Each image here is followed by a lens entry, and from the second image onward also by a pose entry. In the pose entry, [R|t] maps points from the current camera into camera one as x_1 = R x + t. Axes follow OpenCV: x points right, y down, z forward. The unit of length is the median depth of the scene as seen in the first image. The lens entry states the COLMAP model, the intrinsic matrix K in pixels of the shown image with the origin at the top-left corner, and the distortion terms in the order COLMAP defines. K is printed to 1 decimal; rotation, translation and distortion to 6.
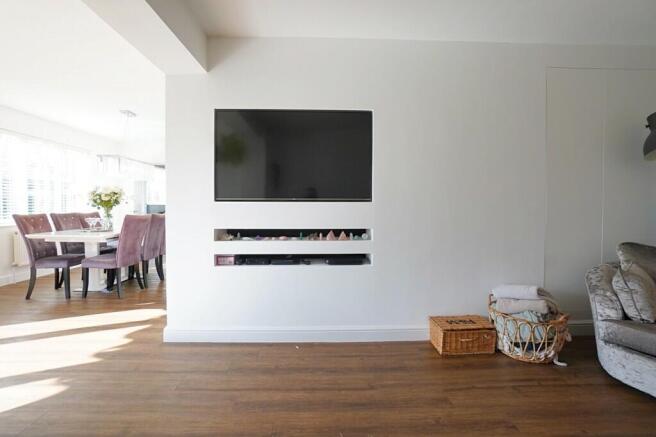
lens RADIAL K [[291.0, 0, 322.0], [0, 291.0, 215.7], [0, 0, 1]] dist [-0.018902, 0.001790]
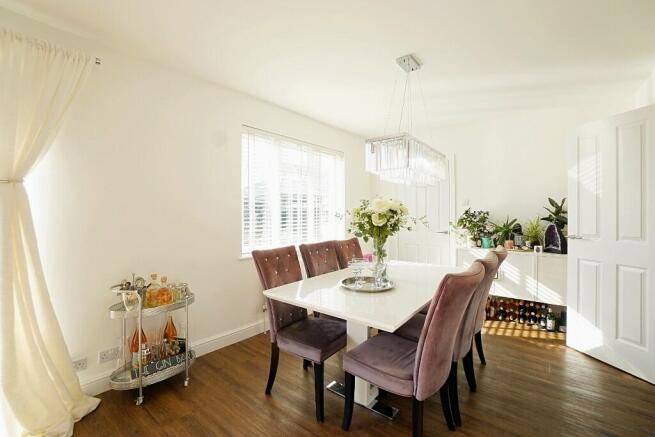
lens RADIAL K [[290.5, 0, 326.6], [0, 290.5, 218.2], [0, 0, 1]] dist [-0.018902, 0.001790]
pose [[0.768262, 0.001507, -0.640134, -0.490667], [-0.014224, 0.999791, -0.014717, -0.058104], [0.639978, 0.020412, 0.768122, 0.540807]]
